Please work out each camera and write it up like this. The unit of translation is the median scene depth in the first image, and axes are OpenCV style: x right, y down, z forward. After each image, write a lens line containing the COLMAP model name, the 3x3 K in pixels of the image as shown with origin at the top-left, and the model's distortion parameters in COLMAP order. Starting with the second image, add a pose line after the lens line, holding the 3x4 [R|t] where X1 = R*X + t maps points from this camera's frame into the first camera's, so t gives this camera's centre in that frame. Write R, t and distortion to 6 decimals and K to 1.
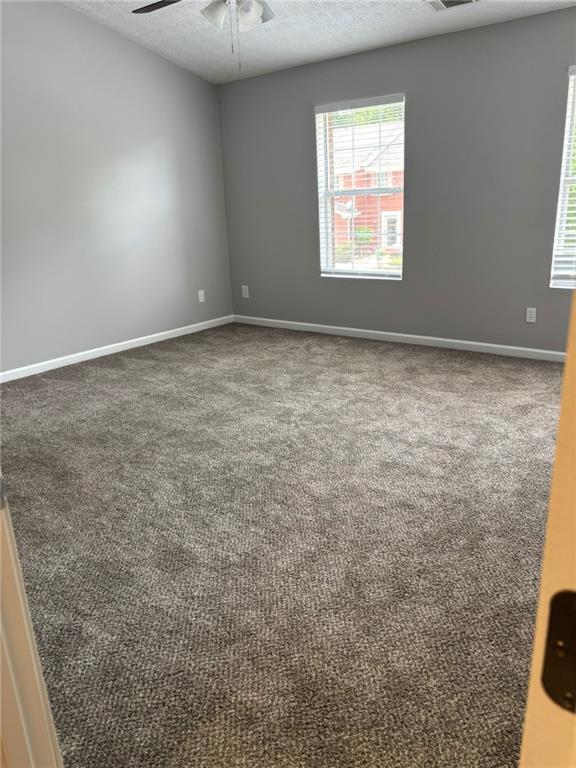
lens RADIAL K [[580.7, 0, 287.0], [0, 580.7, 383.3], [0, 0, 1]] dist [0.048450, -0.048925]
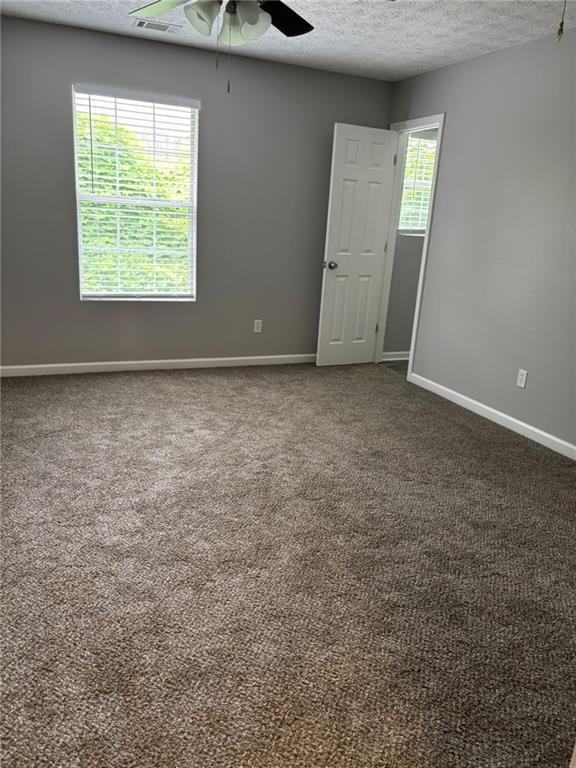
lens RADIAL K [[580.7, 0, 288.4], [0, 580.7, 383.8], [0, 0, 1]] dist [0.048450, -0.048925]
pose [[0.484371, -0.177668, 0.856632, -0.538405], [0.185210, 0.977793, 0.098072, -0.110704], [-0.855033, 0.111154, 0.506521, 0.414829]]
